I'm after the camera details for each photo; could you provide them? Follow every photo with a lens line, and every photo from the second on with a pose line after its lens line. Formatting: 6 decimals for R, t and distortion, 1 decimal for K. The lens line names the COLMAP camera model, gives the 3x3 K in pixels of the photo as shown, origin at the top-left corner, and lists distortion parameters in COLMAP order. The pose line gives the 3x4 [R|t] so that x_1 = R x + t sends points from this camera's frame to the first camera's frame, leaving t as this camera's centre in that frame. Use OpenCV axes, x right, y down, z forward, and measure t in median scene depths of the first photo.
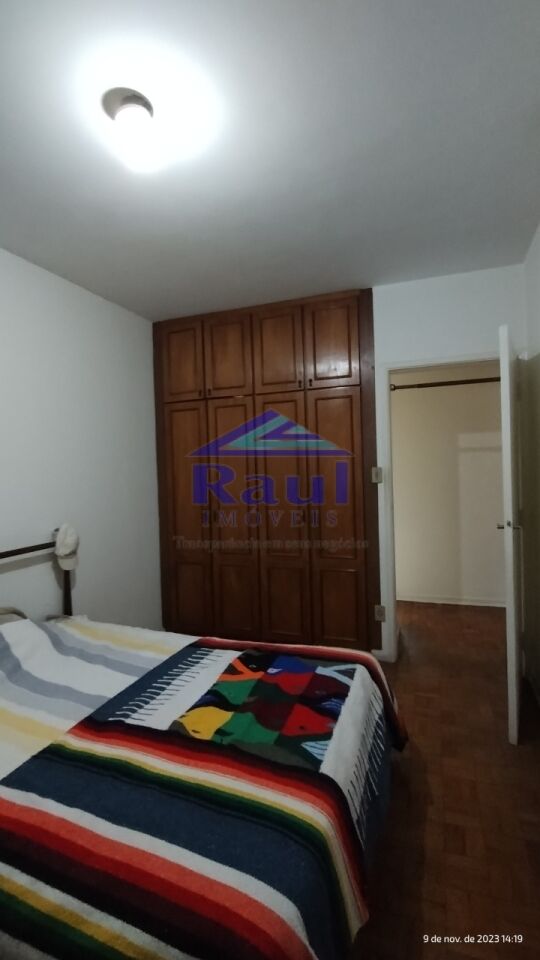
lens RADIAL K [[436.0, 0, 267.7], [0, 436.0, 480.5], [0, 0, 1]] dist [-0.010368, 0.000518]
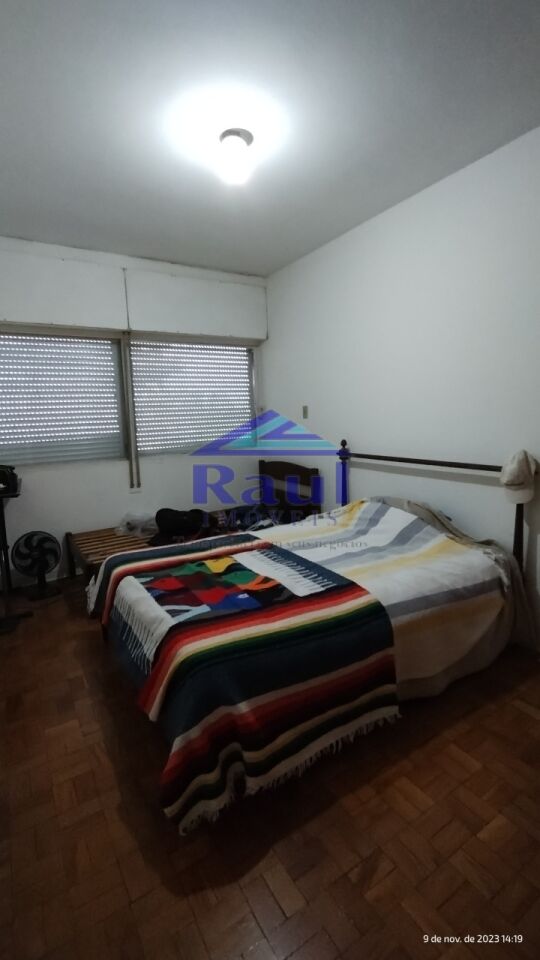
lens RADIAL K [[436.0, 0, 278.1], [0, 436.0, 475.5], [0, 0, 1]] dist [-0.010368, 0.000518]
pose [[-0.586490, 0.175208, -0.790779, 0.757821], [0.030857, 0.980448, 0.194346, -0.047525], [0.809369, 0.089581, -0.580429, 1.694378]]
